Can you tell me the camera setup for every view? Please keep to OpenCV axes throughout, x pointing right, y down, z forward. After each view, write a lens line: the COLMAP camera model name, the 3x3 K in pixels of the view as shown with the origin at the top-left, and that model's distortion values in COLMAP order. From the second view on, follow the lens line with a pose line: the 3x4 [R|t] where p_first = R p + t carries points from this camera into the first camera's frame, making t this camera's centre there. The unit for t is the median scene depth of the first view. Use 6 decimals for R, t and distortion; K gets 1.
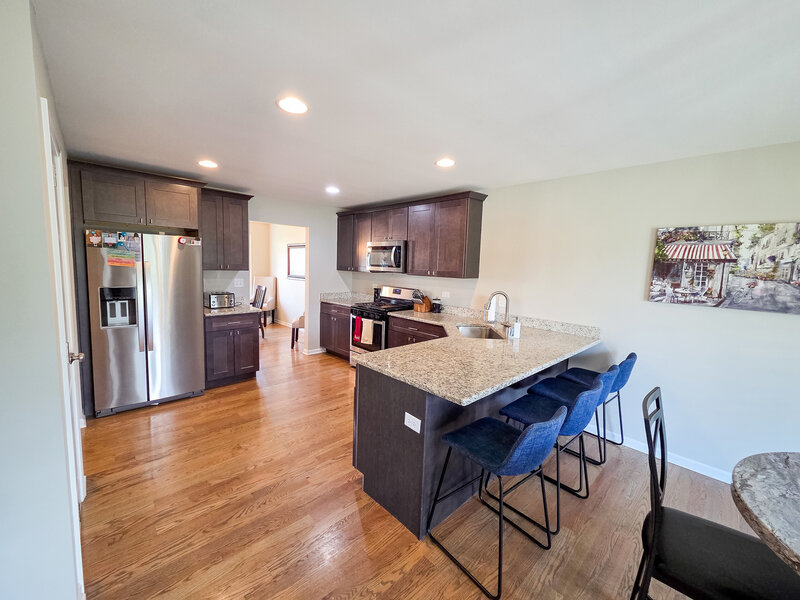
lens RADIAL K [[325.9, 0, 394.8], [0, 325.9, 296.8], [0, 0, 1]] dist [0.001329, -0.000892]
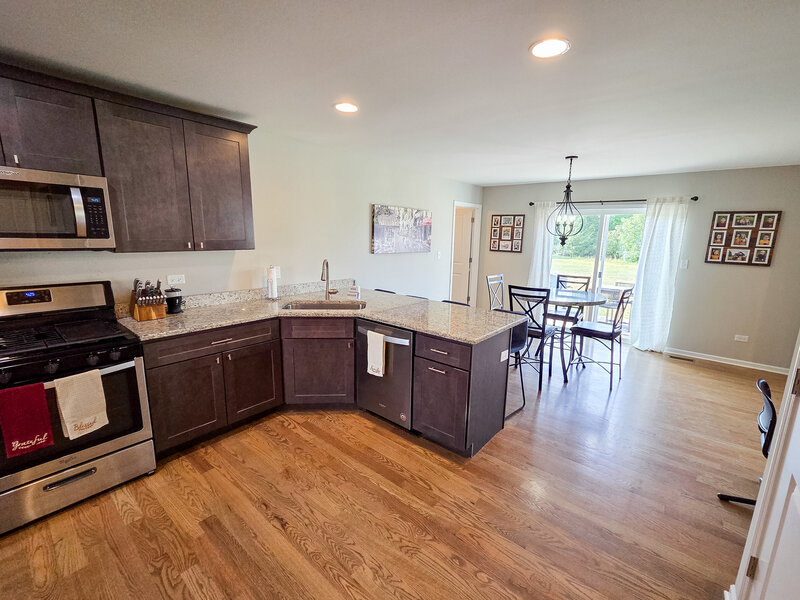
lens RADIAL K [[348.6, 0, 414.9], [0, 348.6, 297.3], [0, 0, 1]] dist [0.000777, 0.001576]
pose [[-0.138708, -0.218499, 0.965929, -0.588146], [0.066629, 0.971088, 0.229234, -0.102007], [-0.988089, 0.096156, -0.120140, 0.710872]]
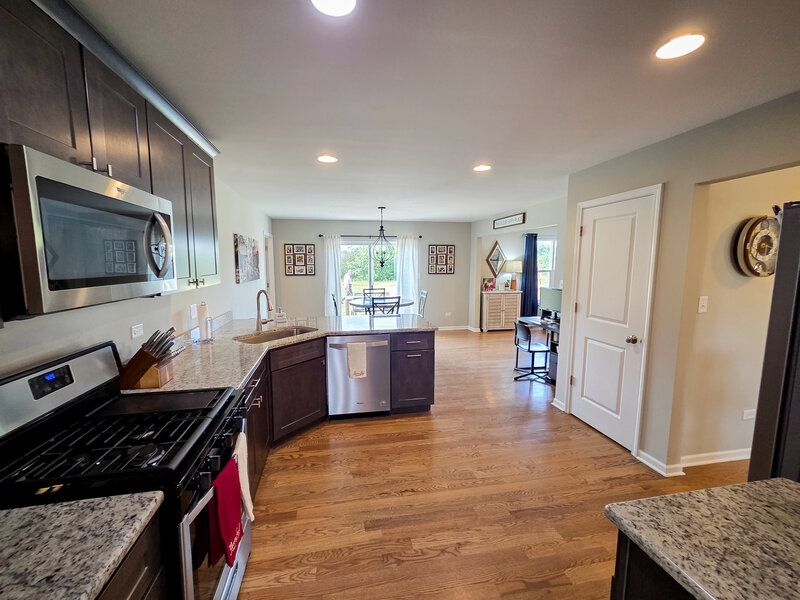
lens RADIAL K [[325.9, 0, 395.6], [0, 325.9, 295.5], [0, 0, 1]] dist [0.001329, -0.000892]
pose [[-0.837343, -0.090968, 0.539057, -0.417686], [0.025561, 0.978465, 0.204825, -0.151432], [-0.546081, 0.185288, -0.816985, 1.283406]]
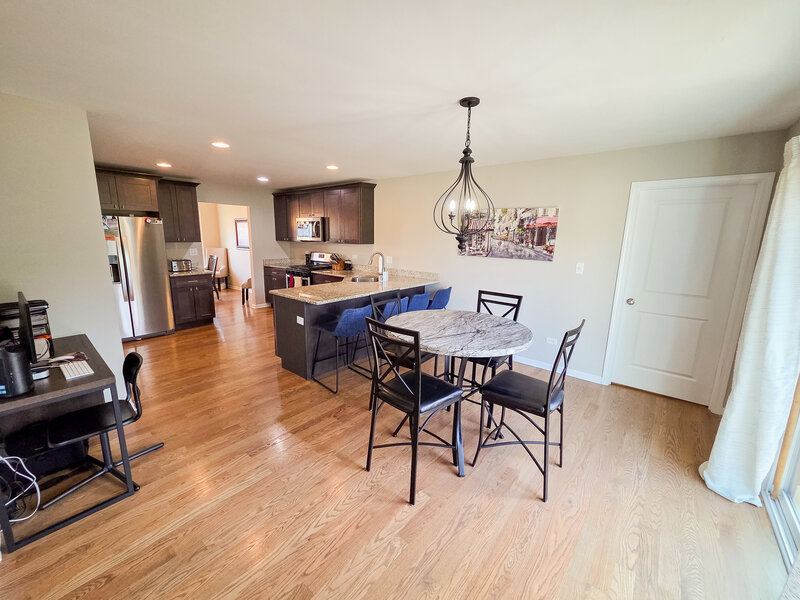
lens RADIAL K [[325.9, 0, 396.1], [0, 325.9, 296.1], [0, 0, 1]] dist [0.001329, -0.000892]
pose [[0.993091, -0.039558, 0.110475, 0.187668], [0.029459, 0.995361, 0.091594, 0.041174], [-0.113586, -0.087707, 0.989649, -0.429246]]
